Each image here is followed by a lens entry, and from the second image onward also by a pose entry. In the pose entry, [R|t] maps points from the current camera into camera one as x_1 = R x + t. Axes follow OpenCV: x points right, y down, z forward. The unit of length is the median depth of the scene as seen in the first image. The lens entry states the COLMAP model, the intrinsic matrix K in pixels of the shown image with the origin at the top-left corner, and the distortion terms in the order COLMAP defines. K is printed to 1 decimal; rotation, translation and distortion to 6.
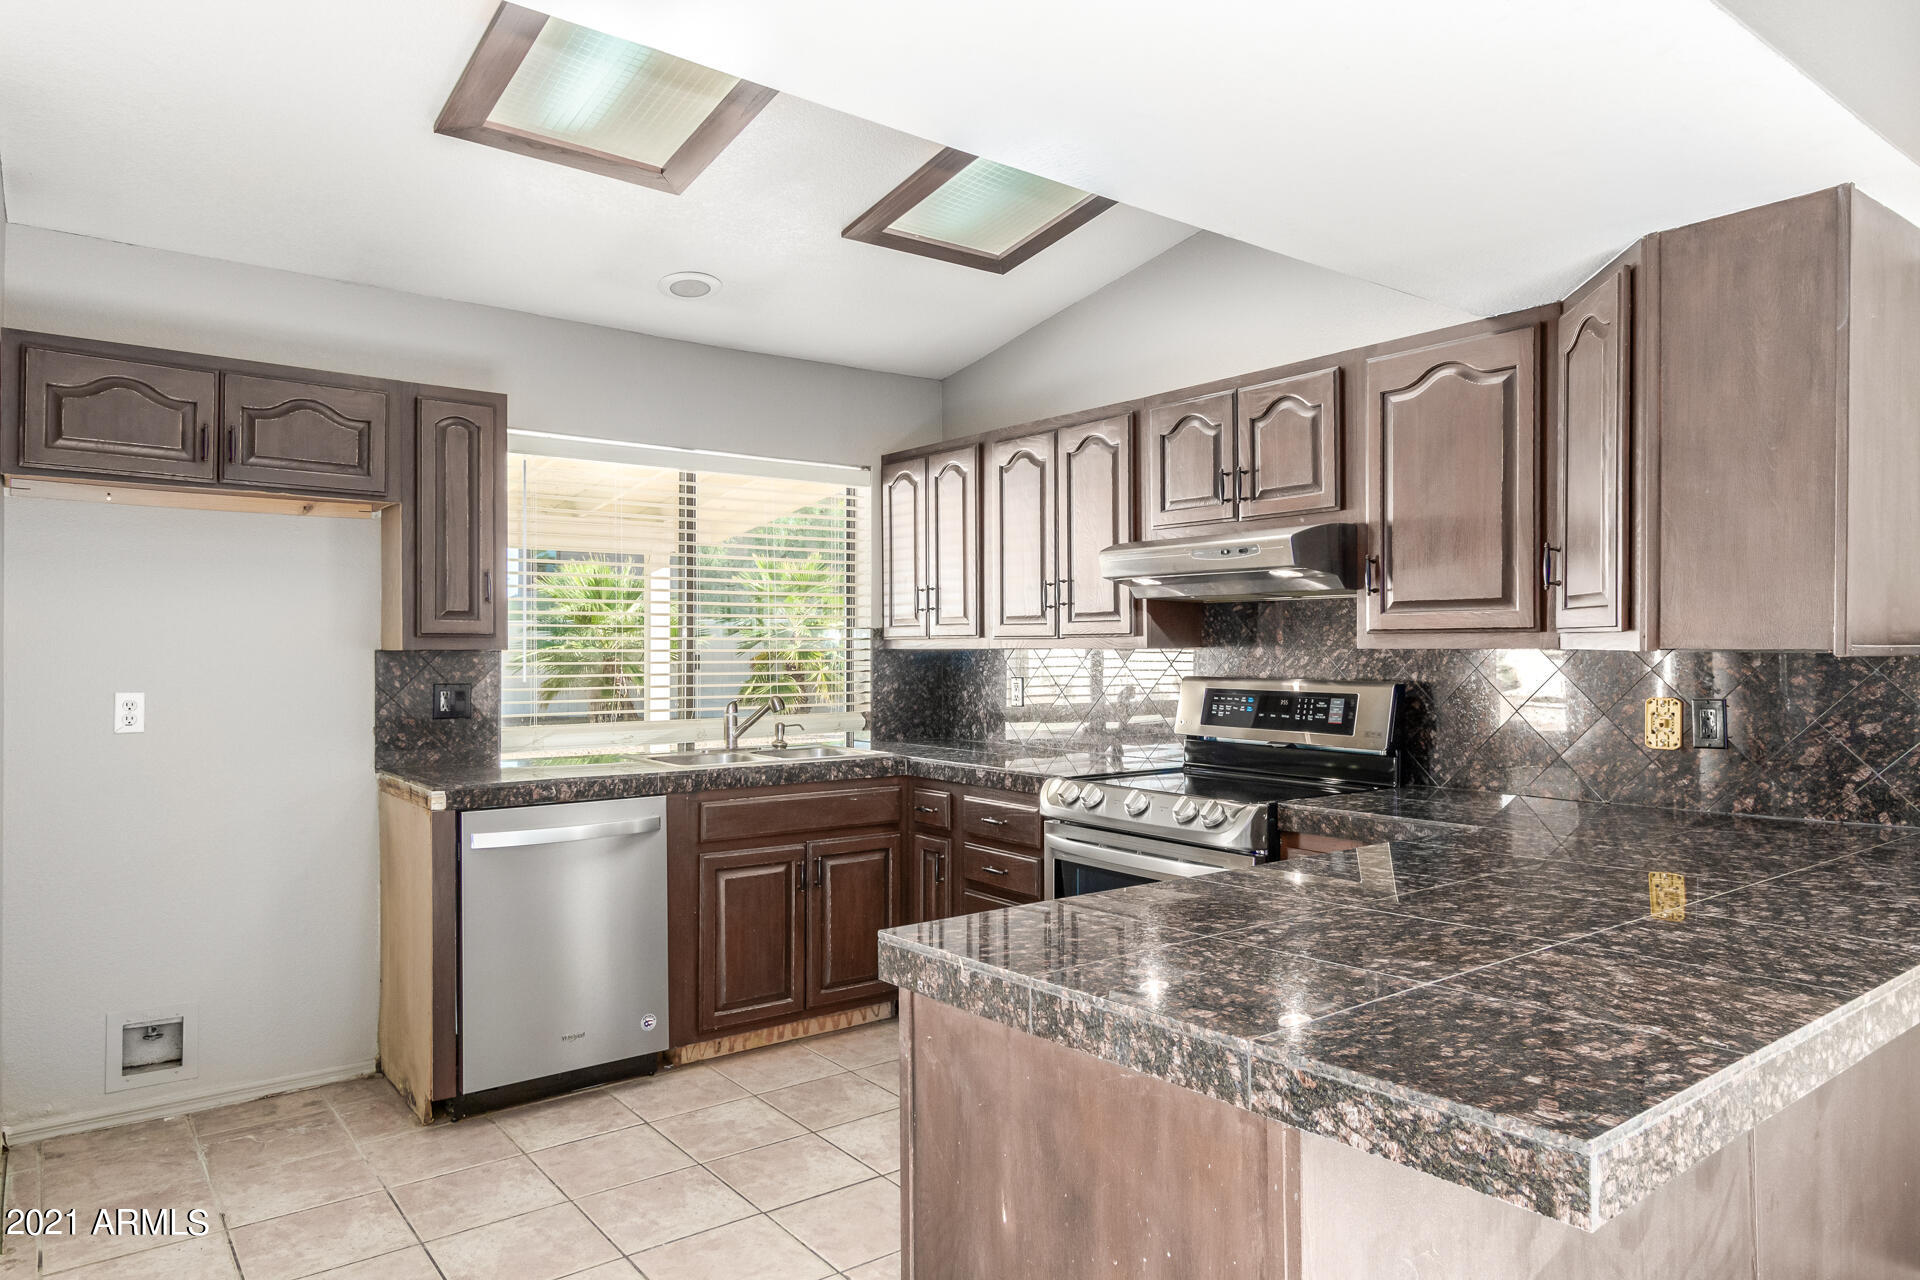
lens RADIAL K [[1186.5, 0, 988.2], [0, 1186.5, 646.8], [0, 0, 1]] dist [0.009379, 0.001975]
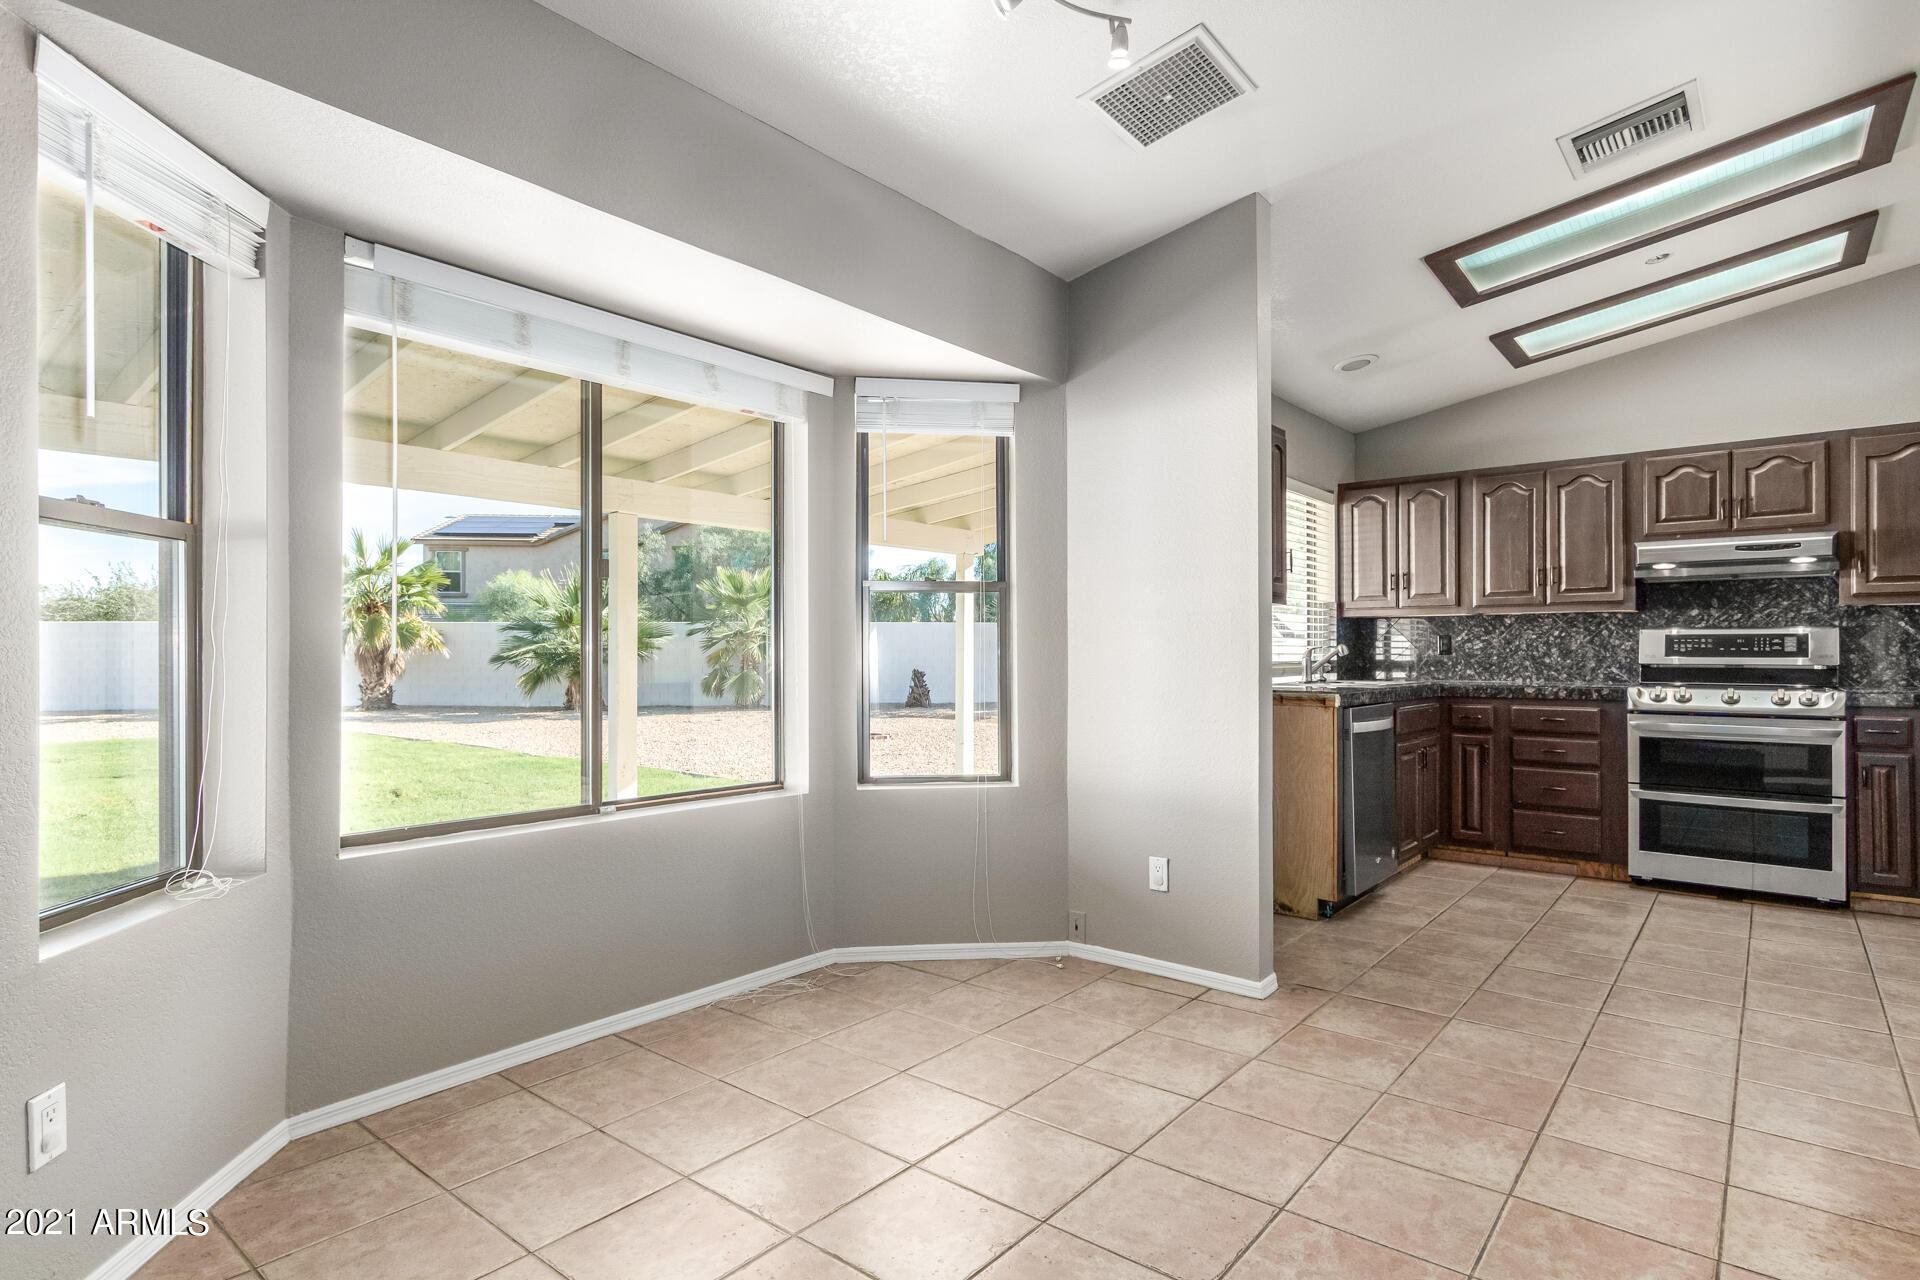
lens RADIAL K [[974.5, 0, 956.9], [0, 974.5, 649.4], [0, 0, 1]] dist [0.004061, -0.004852]
pose [[0.975707, 0.000122, 0.219081, -1.161602], [0.000809, 0.999991, -0.004157, 0.066184], [-0.219080, 0.004233, 0.975698, -0.090216]]
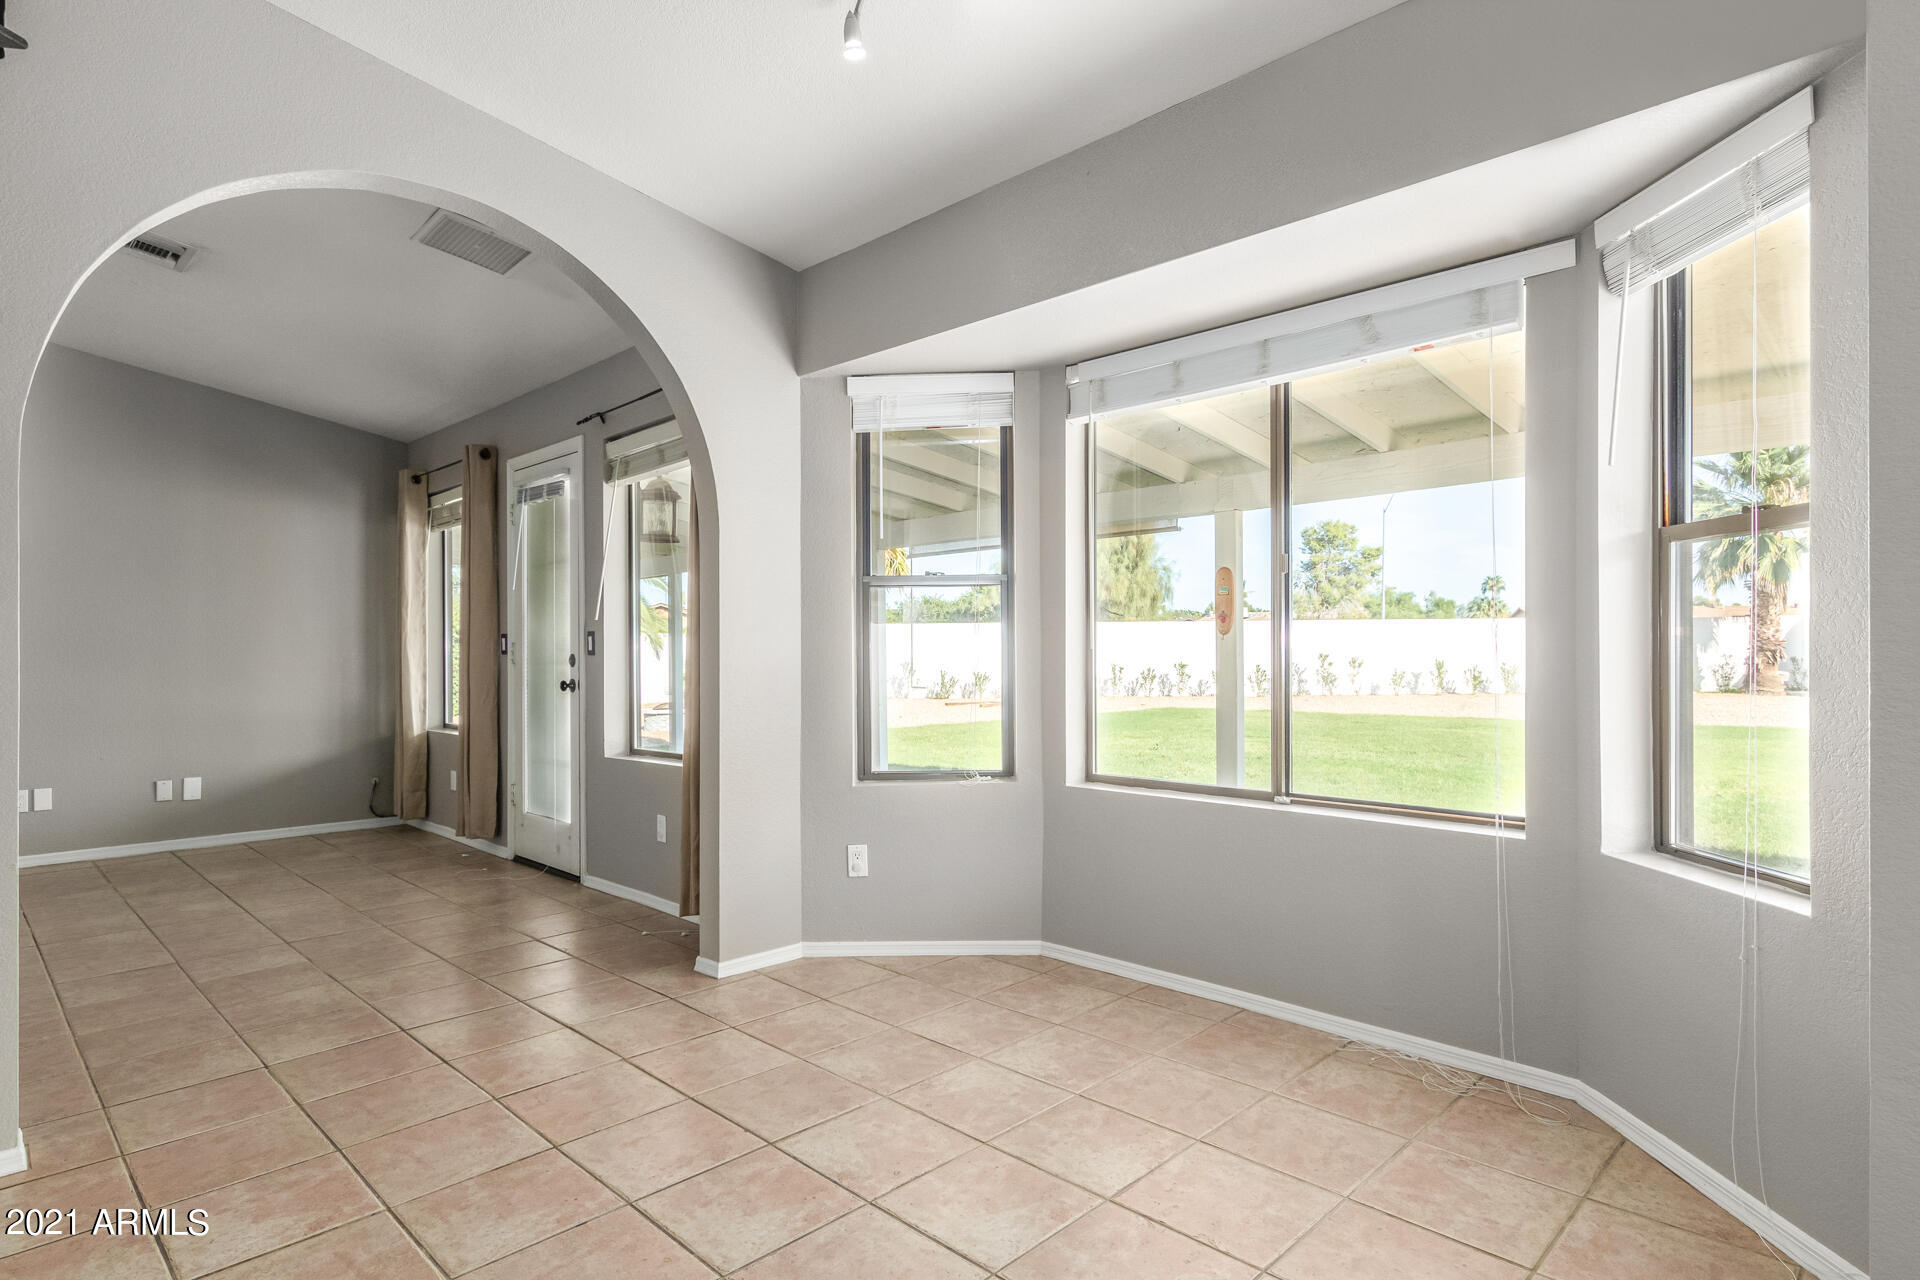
lens RADIAL K [[1032.1, 0, 970.3], [0, 1032.1, 641.1], [0, 0, 1]] dist [0.009305, 0.000183]
pose [[0.133125, -0.010458, -0.991044, -0.360303], [0.011505, 0.999893, -0.009006, 0.066596], [0.991032, -0.010203, 0.133231, 0.434381]]
